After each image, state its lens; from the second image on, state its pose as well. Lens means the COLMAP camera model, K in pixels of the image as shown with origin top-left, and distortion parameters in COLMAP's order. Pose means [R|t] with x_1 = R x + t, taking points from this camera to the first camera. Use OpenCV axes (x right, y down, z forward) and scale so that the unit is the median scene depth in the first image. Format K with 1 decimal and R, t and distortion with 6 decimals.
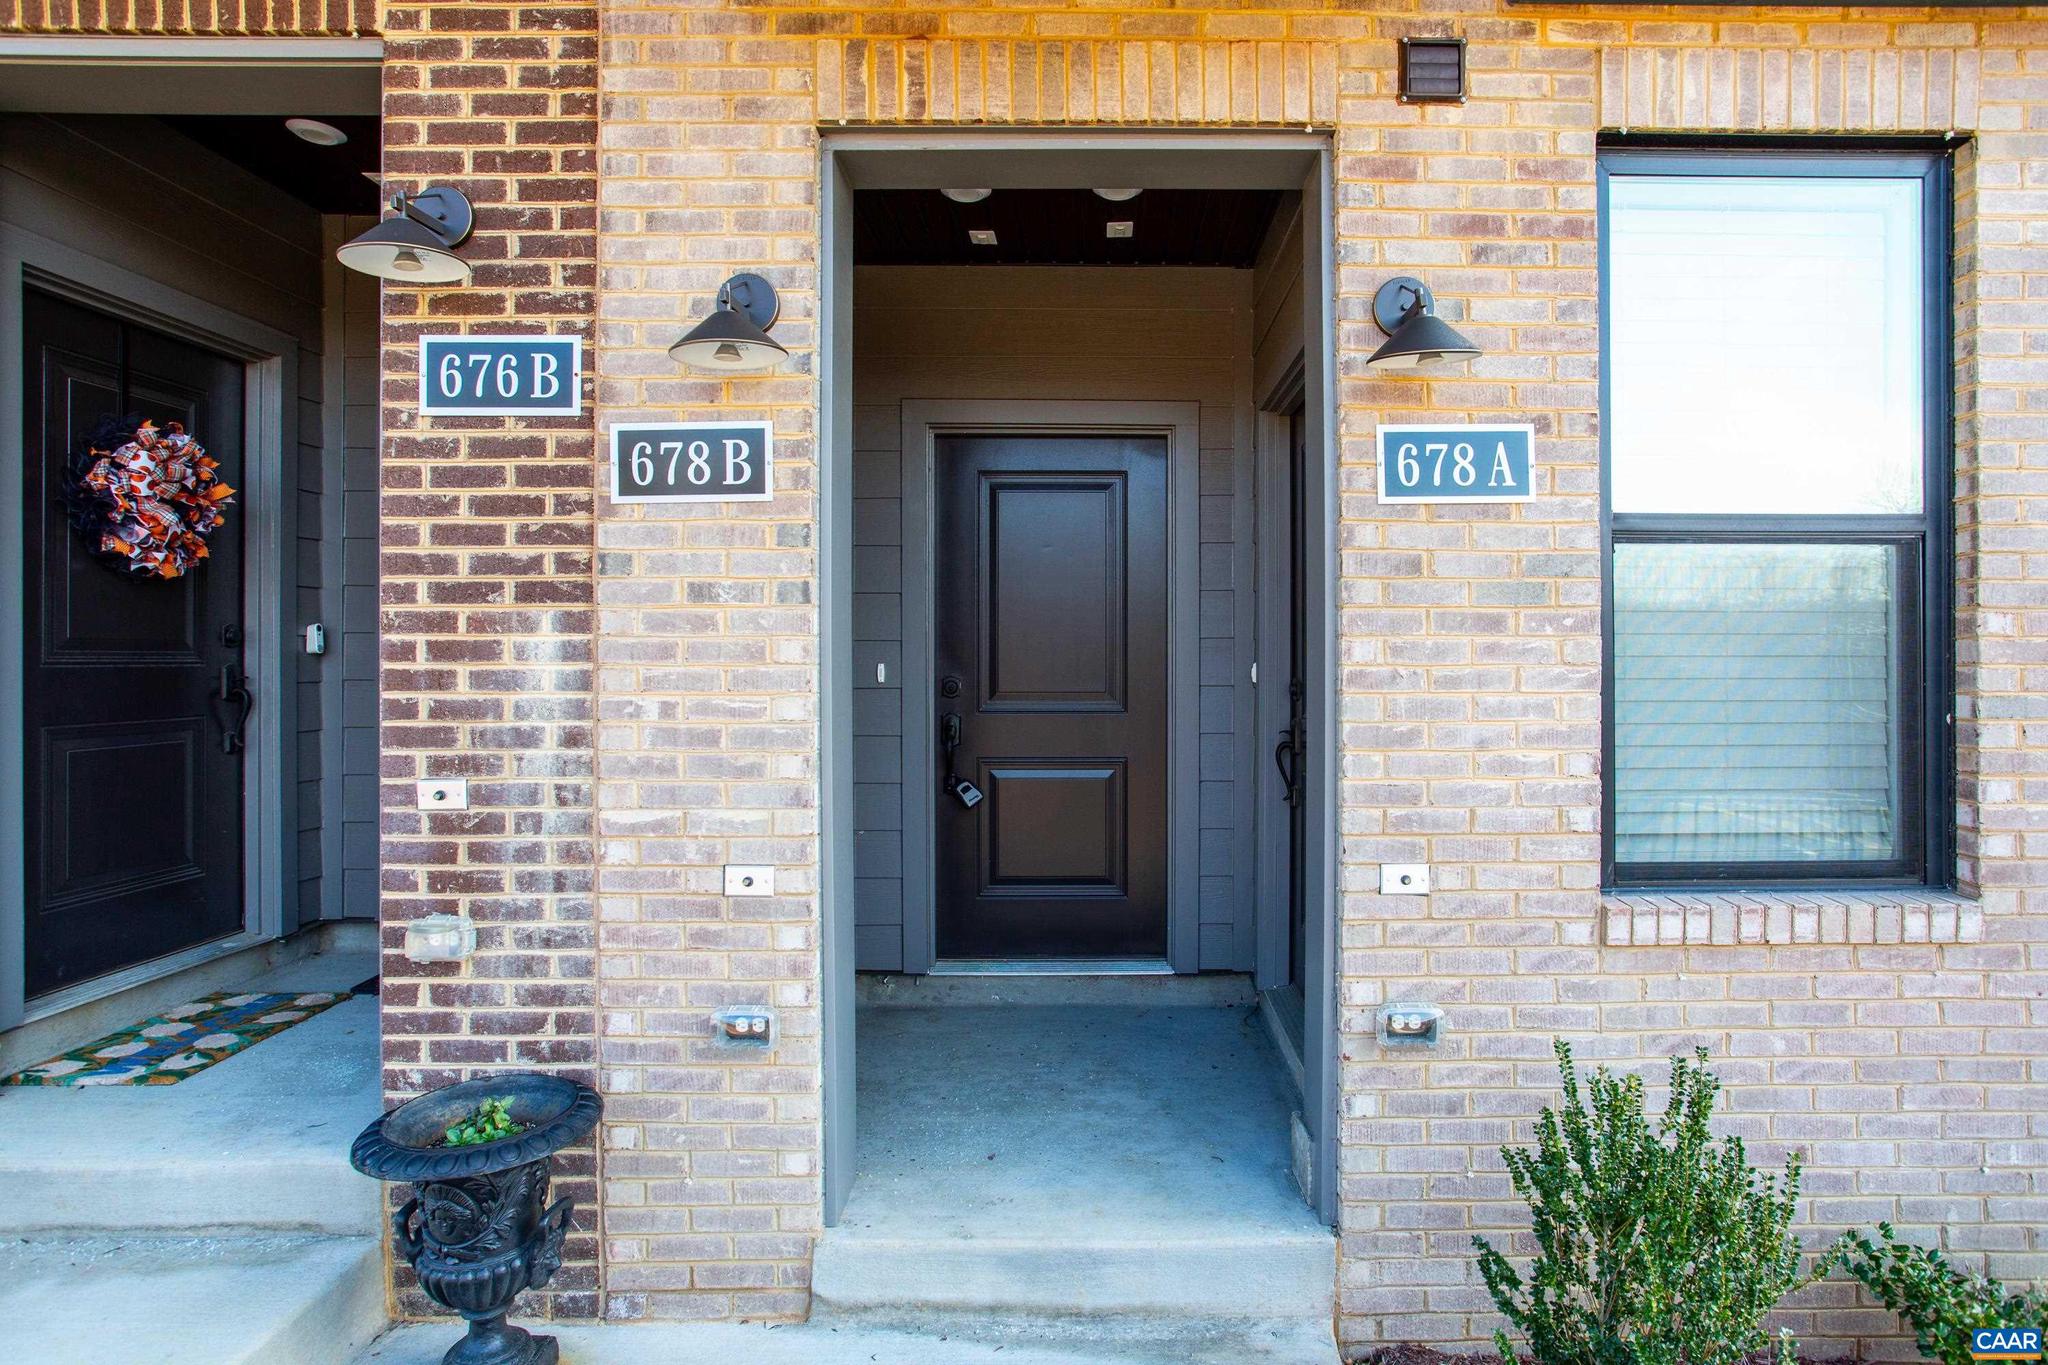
lens RADIAL K [[1178.4, 0, 1015.7], [0, 1178.4, 673.5], [0, 0, 1]] dist [-0.016664, 0.011768]
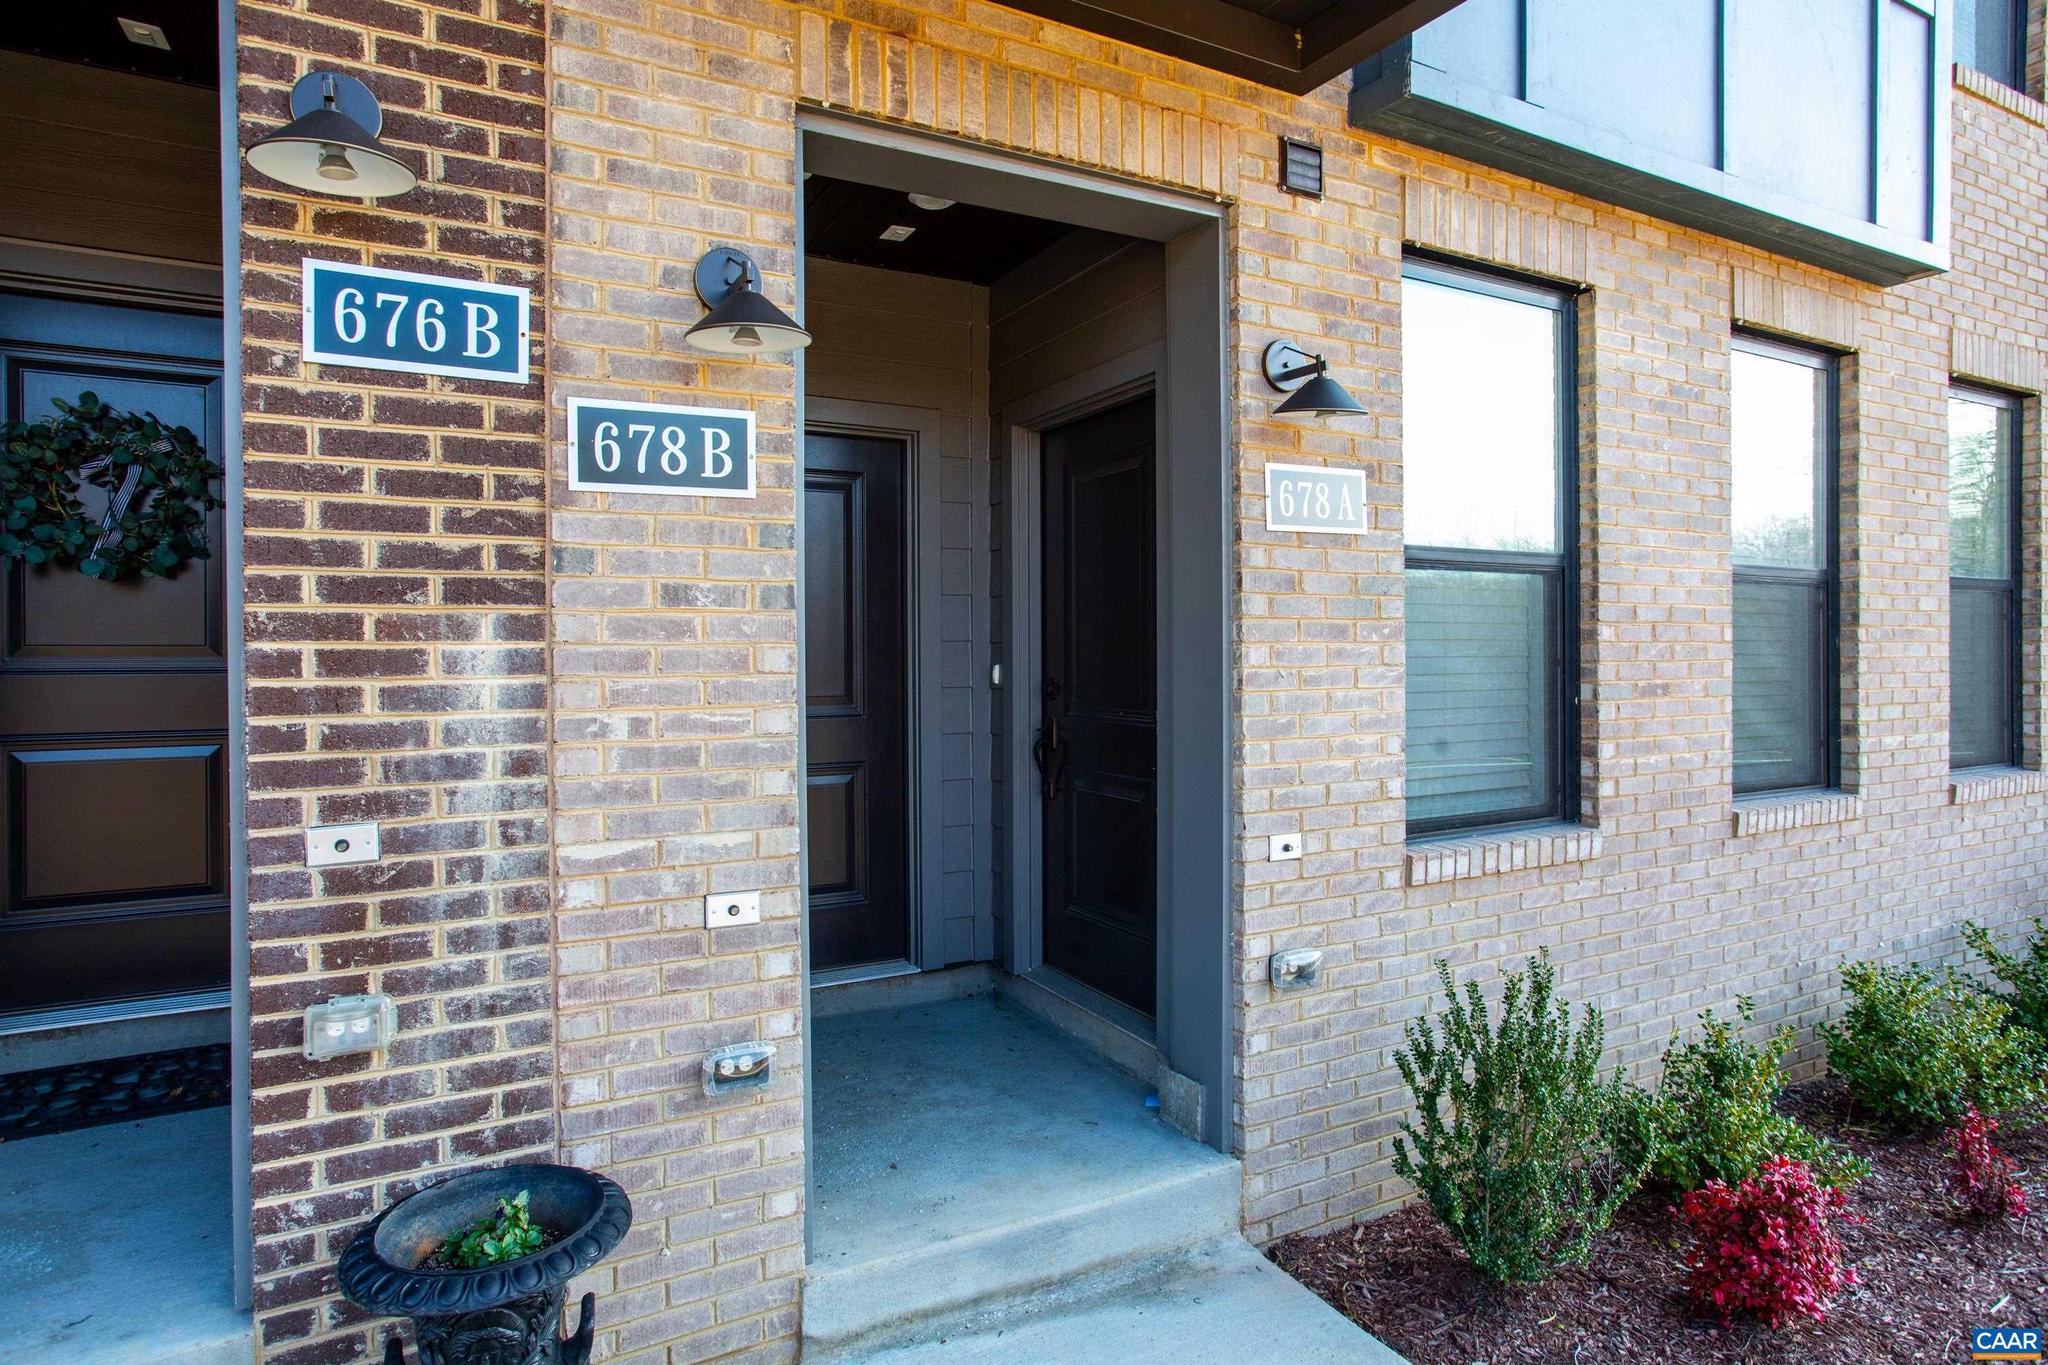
lens RADIAL K [[1240.6, 0, 1035.9], [0, 1240.6, 680.4], [0, 0, 1]] dist [-0.007477, 0.014966]
pose [[0.864360, -0.016919, 0.502590, -0.508794], [0.012500, 0.999848, 0.012162, -0.011962], [-0.502719, -0.004230, 0.864440, 0.042711]]
